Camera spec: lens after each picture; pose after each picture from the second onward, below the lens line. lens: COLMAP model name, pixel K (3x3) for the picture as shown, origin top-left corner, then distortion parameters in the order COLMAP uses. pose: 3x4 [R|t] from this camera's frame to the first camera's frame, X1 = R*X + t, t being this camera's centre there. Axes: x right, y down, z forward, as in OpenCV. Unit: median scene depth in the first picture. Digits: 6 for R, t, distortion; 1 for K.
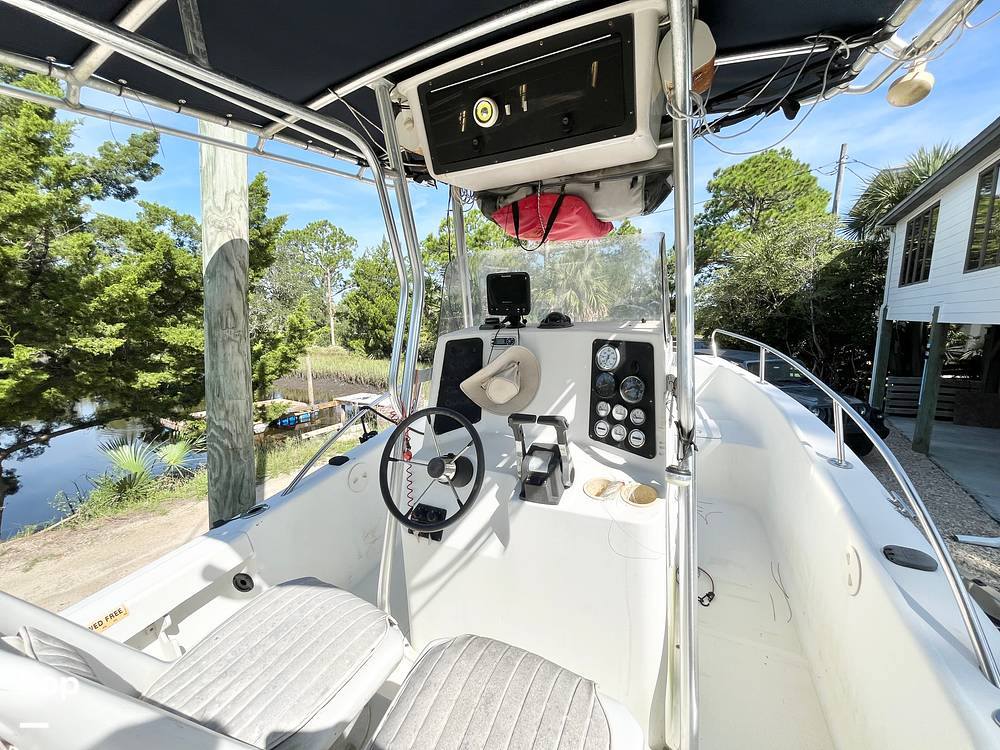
lens RADIAL K [[404.9, 0, 497.6], [0, 404.9, 376.7], [0, 0, 1]] dist [-0.003527, 0.000400]
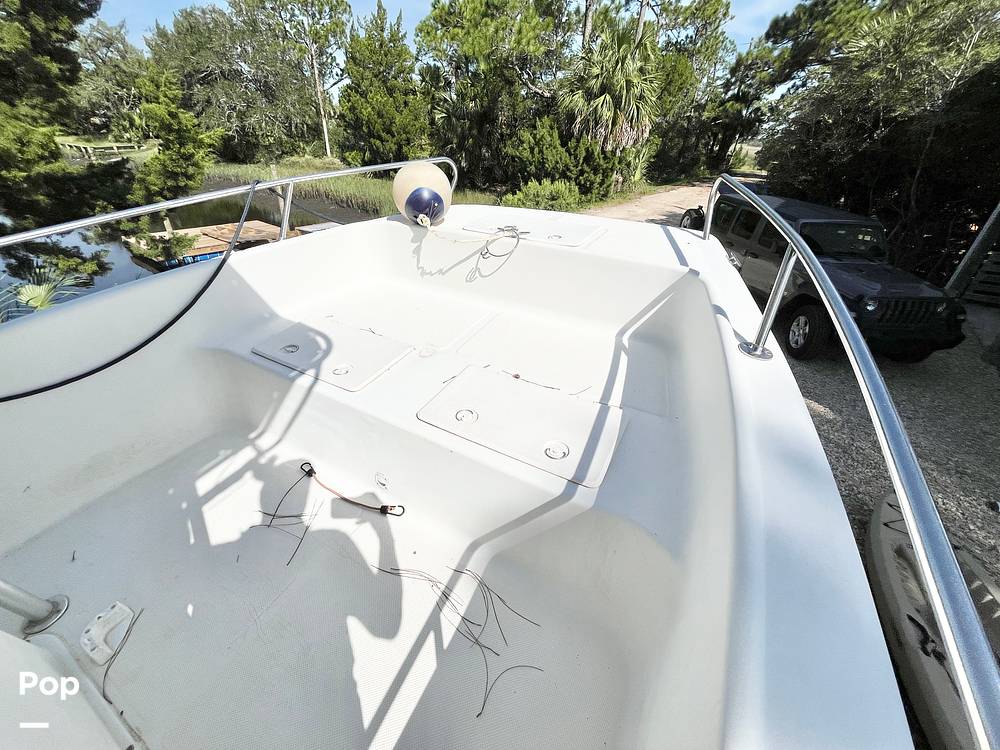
lens RADIAL K [[404.9, 0, 497.6], [0, 404.9, 376.7], [0, 0, 1]] dist [-0.003527, 0.000400]
pose [[0.995173, 0.087306, -0.044814, 0.060918], [-0.062875, 0.917855, 0.391904, -0.013044], [0.075349, -0.387195, 0.918914, 0.087907]]
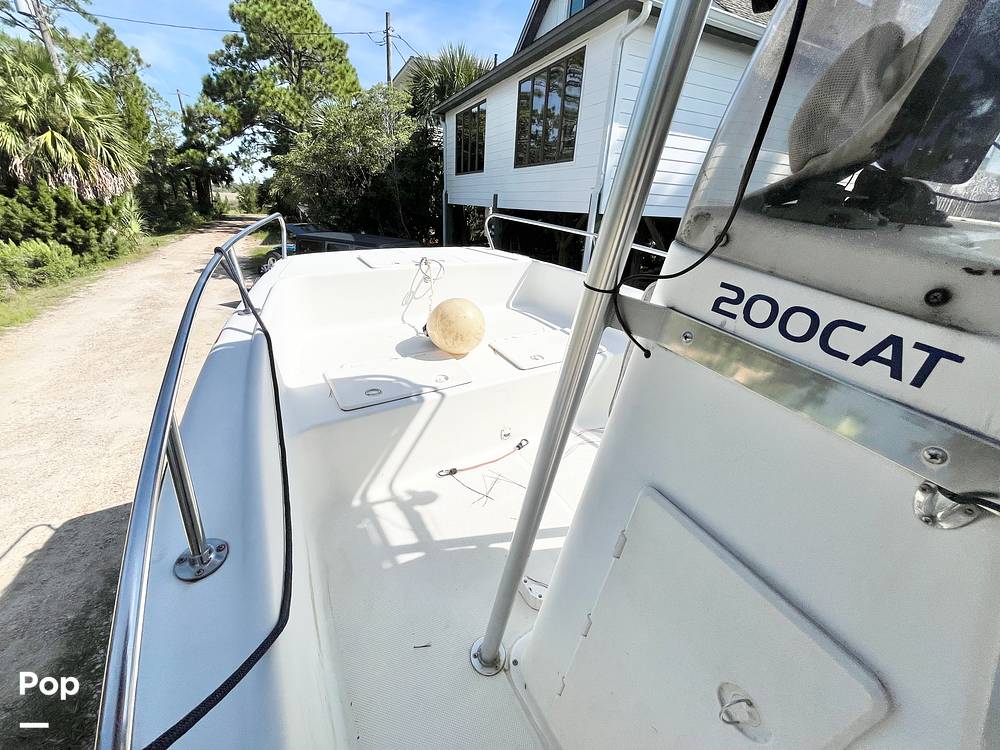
lens RADIAL K [[404.9, 0, 497.6], [0, 404.9, 376.7], [0, 0, 1]] dist [-0.003527, 0.000400]
pose [[0.542946, -0.301705, 0.783698, -0.036260], [0.072755, 0.946624, 0.314023, -0.011404], [-0.836610, -0.113479, 0.535916, 0.094814]]
